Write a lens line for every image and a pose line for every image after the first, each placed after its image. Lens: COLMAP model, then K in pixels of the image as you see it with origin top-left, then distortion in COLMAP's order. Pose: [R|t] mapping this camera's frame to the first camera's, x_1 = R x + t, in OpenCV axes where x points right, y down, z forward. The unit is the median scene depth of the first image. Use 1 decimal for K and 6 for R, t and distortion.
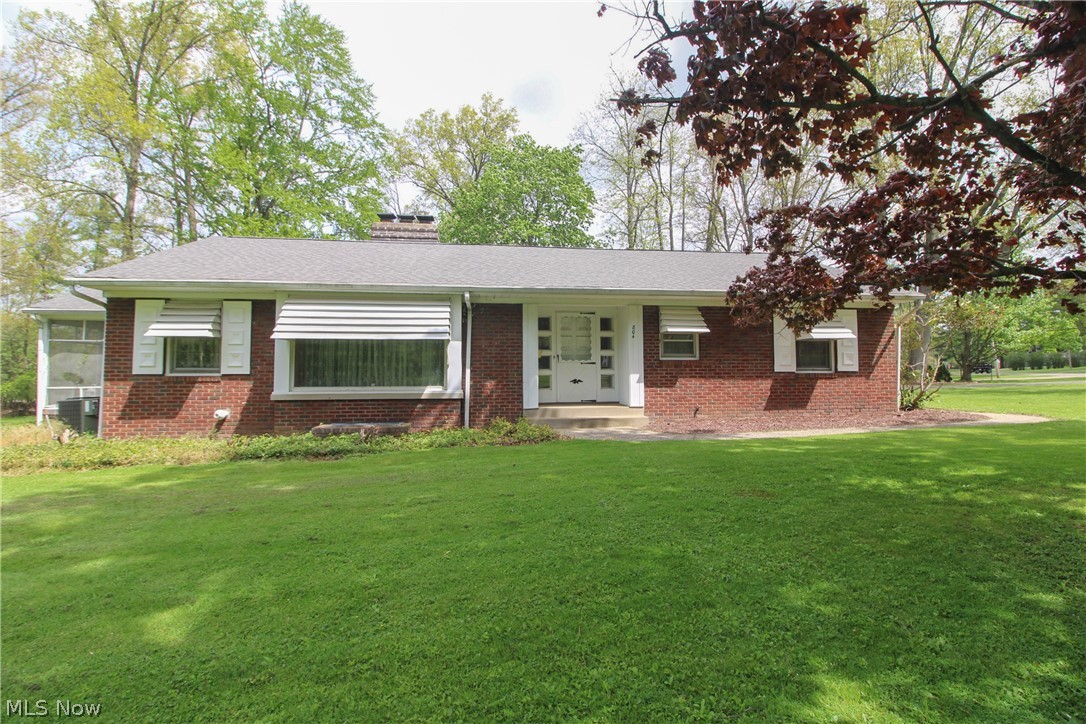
lens RADIAL K [[510.7, 0, 550.9], [0, 510.7, 366.3], [0, 0, 1]] dist [-0.008699, -0.005681]
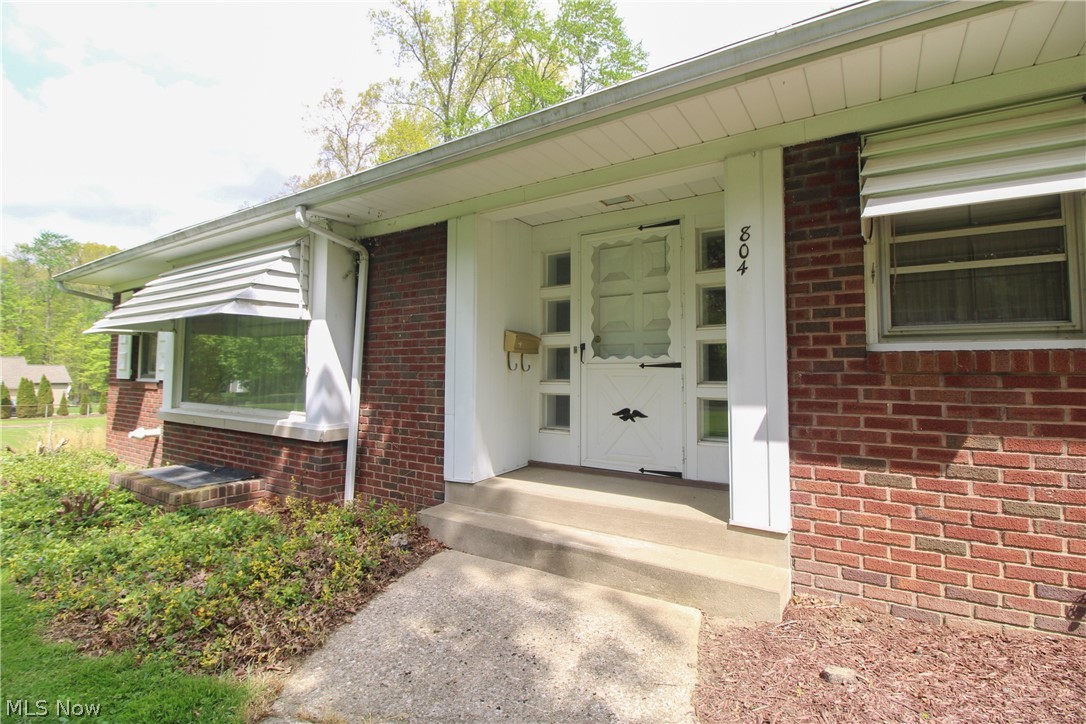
lens RADIAL K [[510.7, 0, 538.6], [0, 510.7, 358.1], [0, 0, 1]] dist [-0.008699, -0.005681]
pose [[0.748388, -0.010367, -0.663180, 0.252936], [-0.000276, 0.999873, -0.015942, -0.005773], [0.663261, 0.012114, 0.748290, 0.704010]]
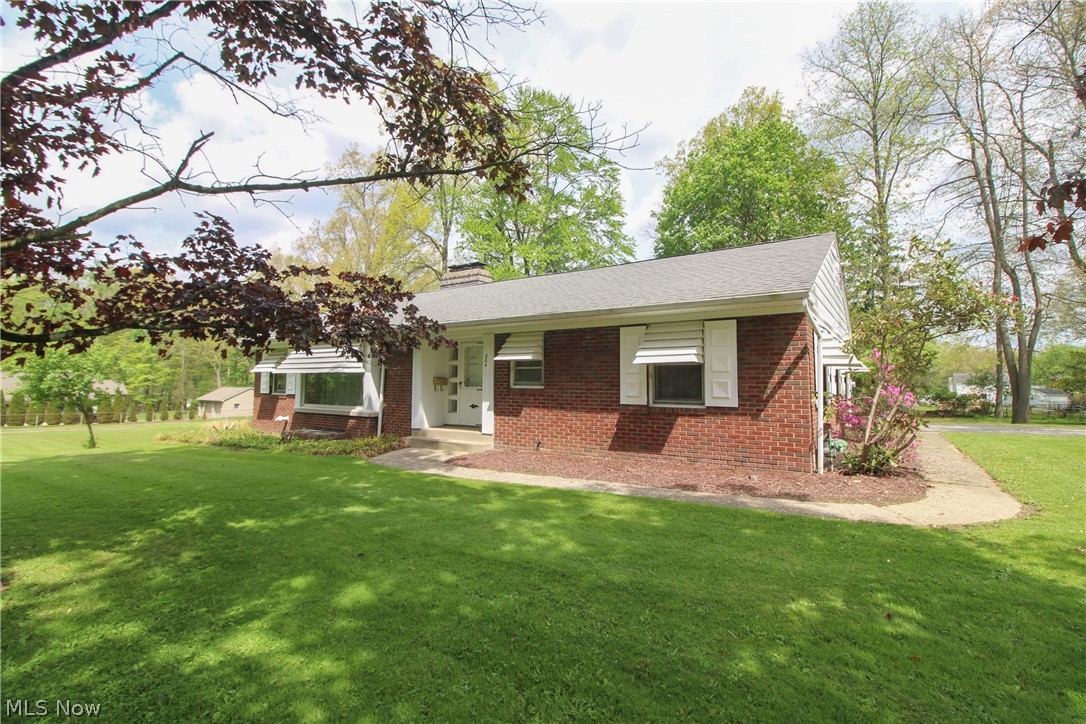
lens RADIAL K [[510.7, 0, 534.5], [0, 510.7, 364.1], [0, 0, 1]] dist [-0.008699, -0.005681]
pose [[0.727472, -0.018831, -0.685879, 0.915258], [0.000553, 0.999639, -0.026859, -0.032242], [0.686137, 0.019160, 0.727220, 0.310072]]
